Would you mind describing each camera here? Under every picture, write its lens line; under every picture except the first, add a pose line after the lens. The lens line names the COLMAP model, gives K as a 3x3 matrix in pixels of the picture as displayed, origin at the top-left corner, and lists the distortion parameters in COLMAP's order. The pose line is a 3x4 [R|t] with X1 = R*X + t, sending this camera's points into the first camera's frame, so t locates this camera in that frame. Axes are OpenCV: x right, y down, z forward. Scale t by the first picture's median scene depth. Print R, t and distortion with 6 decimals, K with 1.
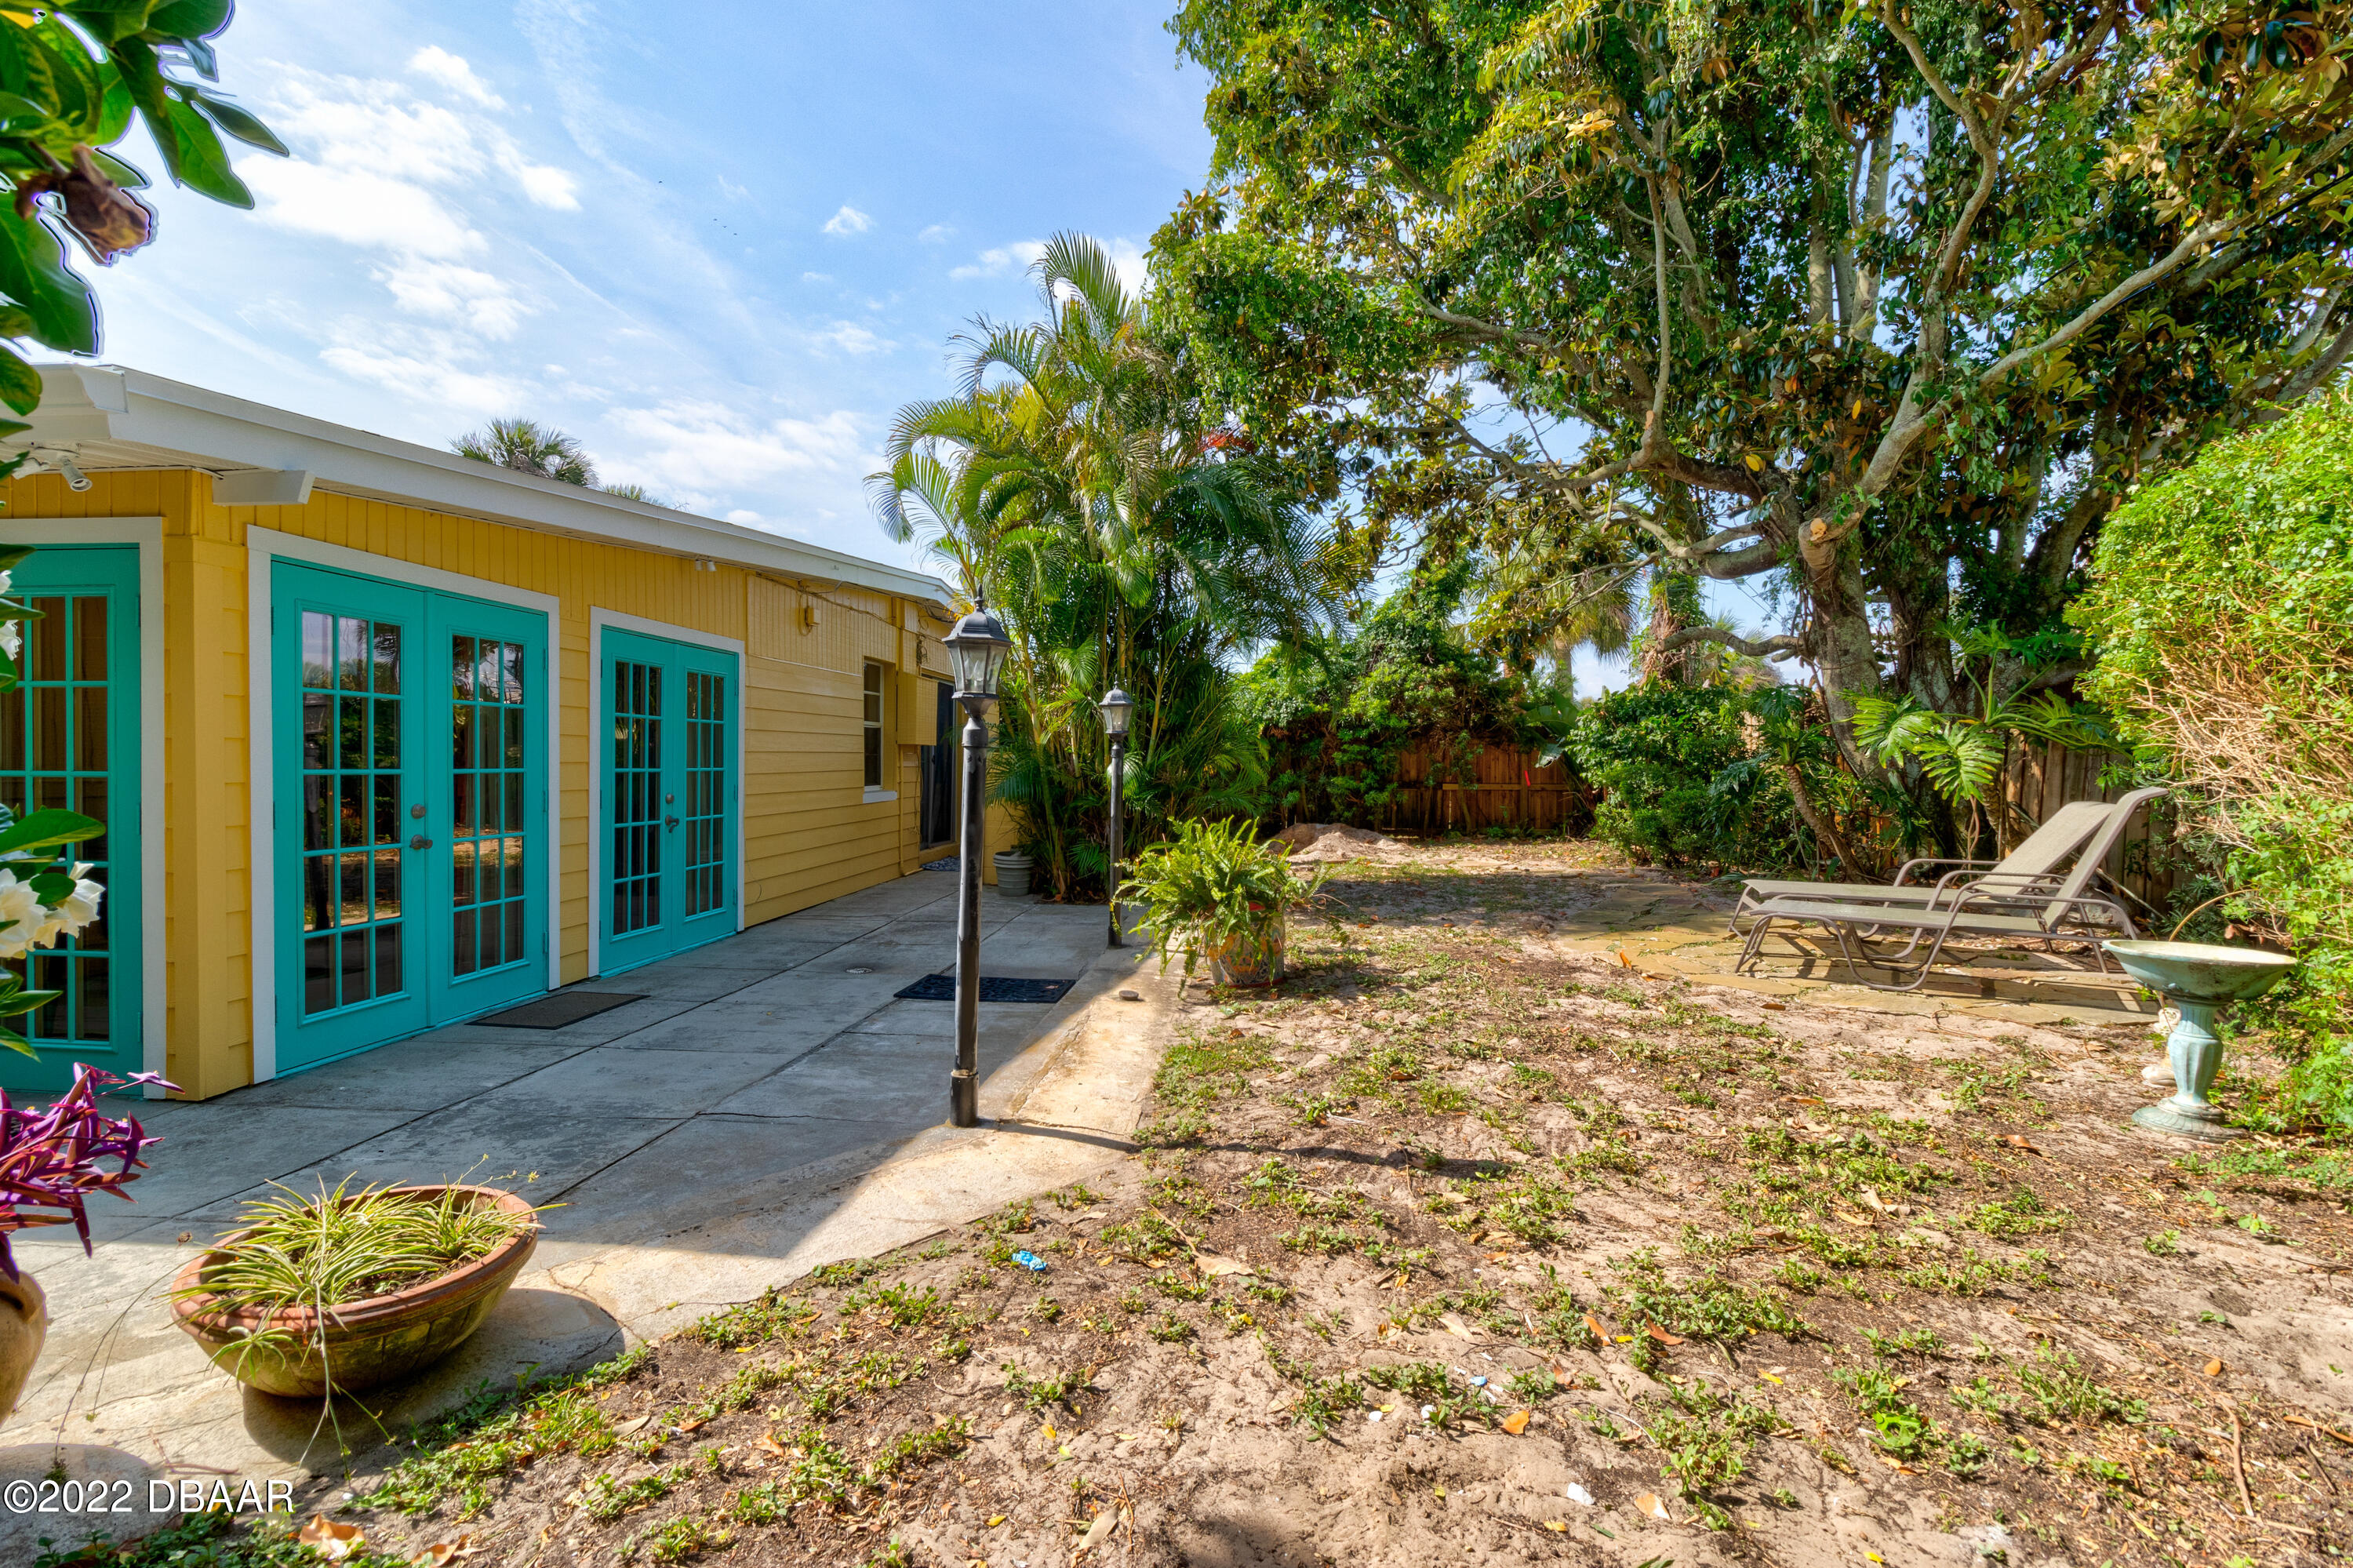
lens RADIAL K [[1077.2, 0, 1166.6], [0, 1077.2, 781.9], [0, 0, 1]] dist [0.027447, -0.017865]
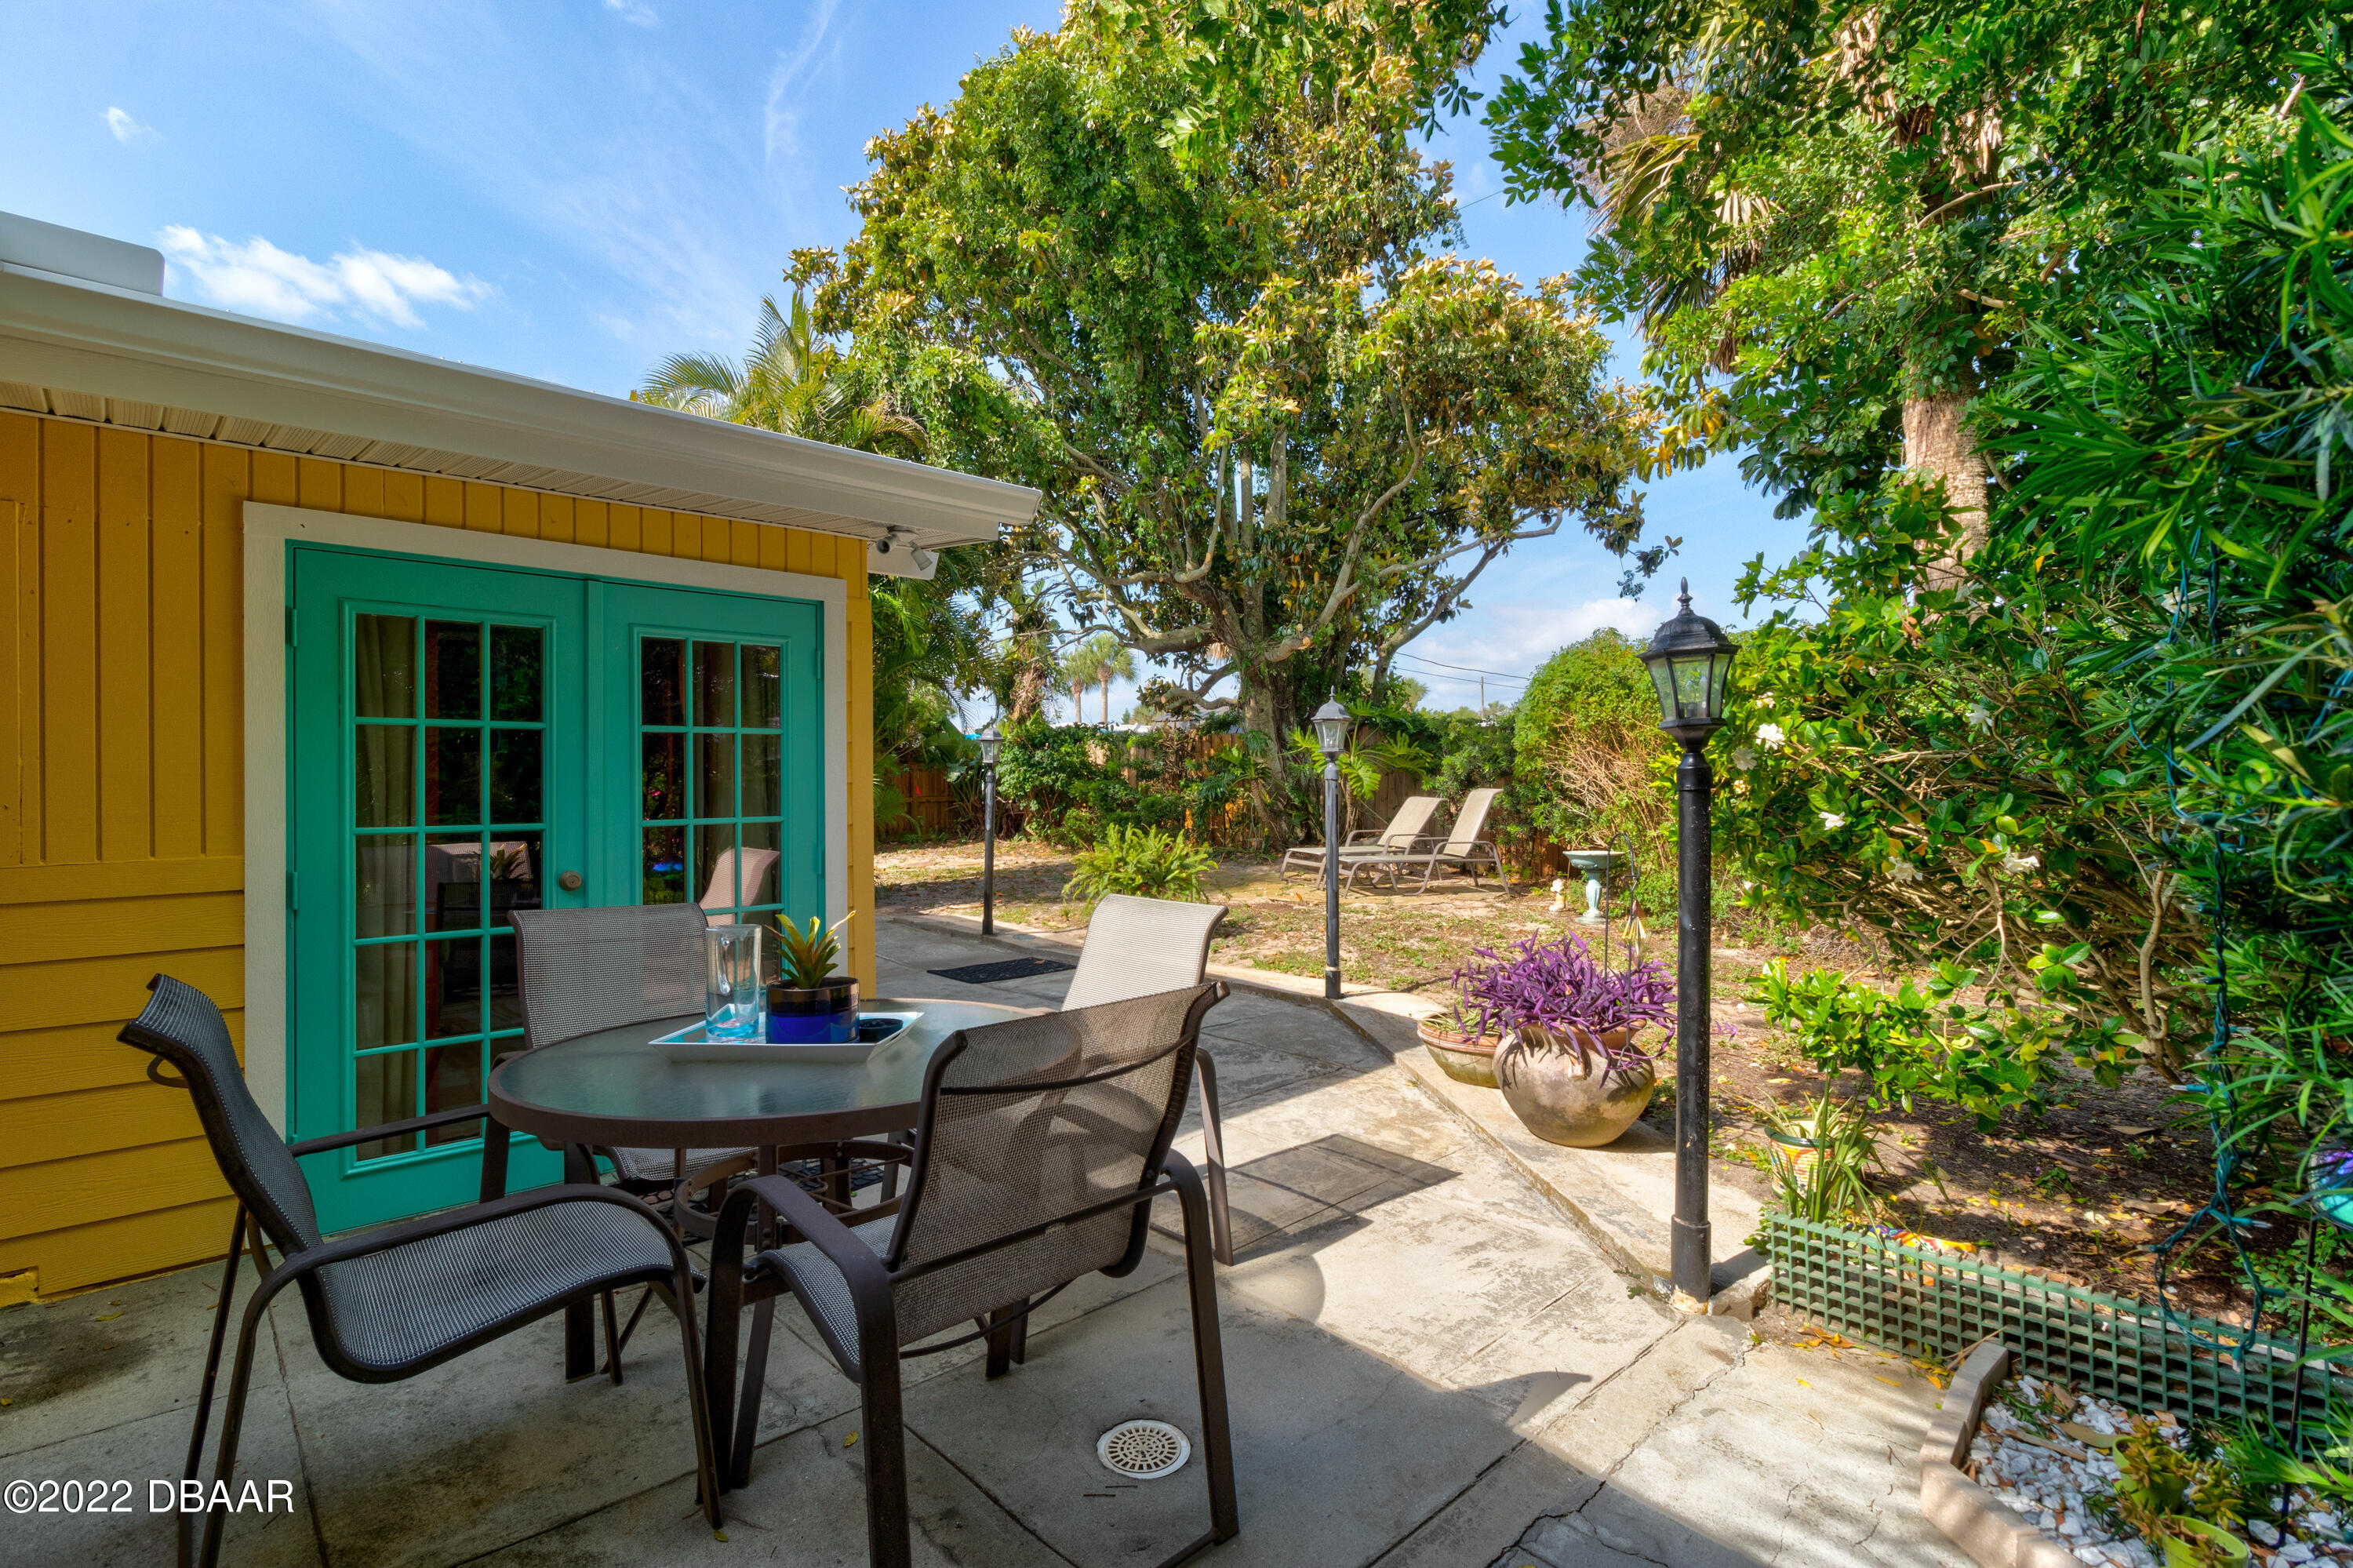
lens RADIAL K [[1077.2, 0, 1166.6], [0, 1077.2, 781.9], [0, 0, 1]] dist [0.027447, -0.017865]
pose [[0.661457, -0.011786, 0.749891, -1.686257], [0.021652, 0.999760, -0.003385, -0.025669], [-0.749671, 0.018476, 0.661553, 0.071693]]
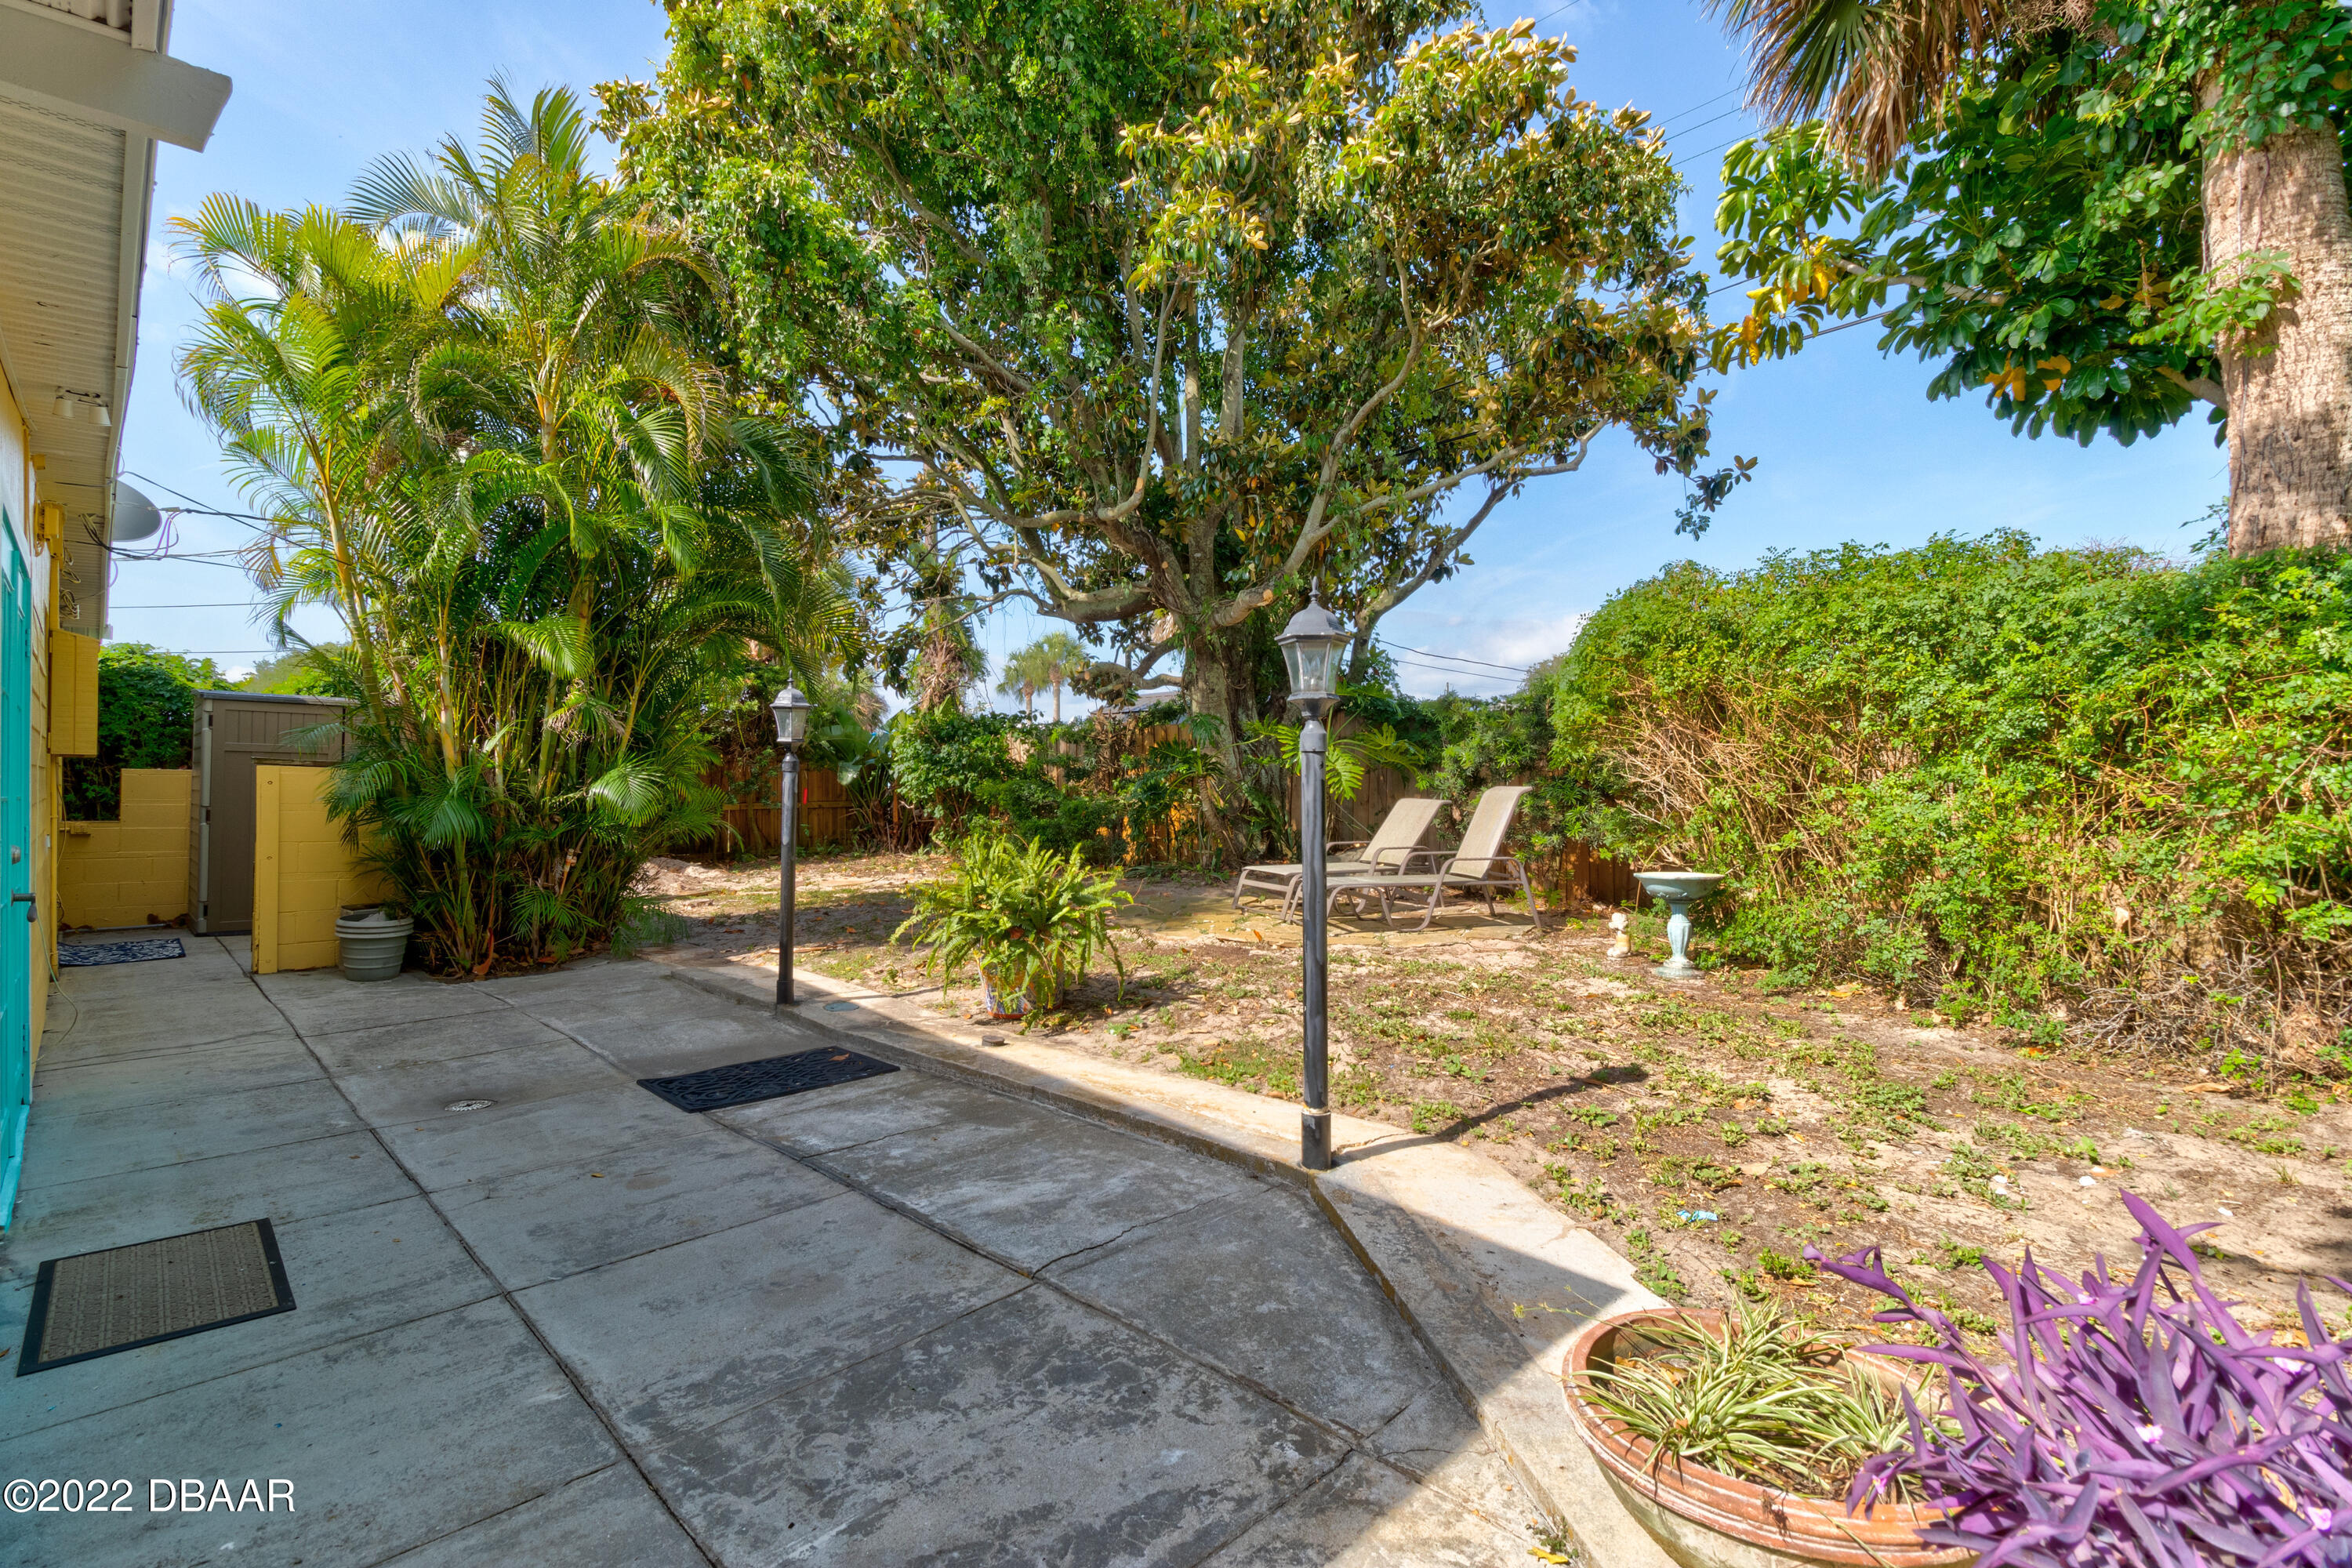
lens RADIAL K [[1076.7, 0, 1166.1], [0, 1076.7, 781.9], [0, 0, 1]] dist [0.027447, -0.017865]
pose [[0.636464, -0.005991, 0.771283, -0.993614], [0.022460, 0.999690, -0.010769, 0.003036], [-0.770979, 0.024177, 0.636401, 0.534910]]
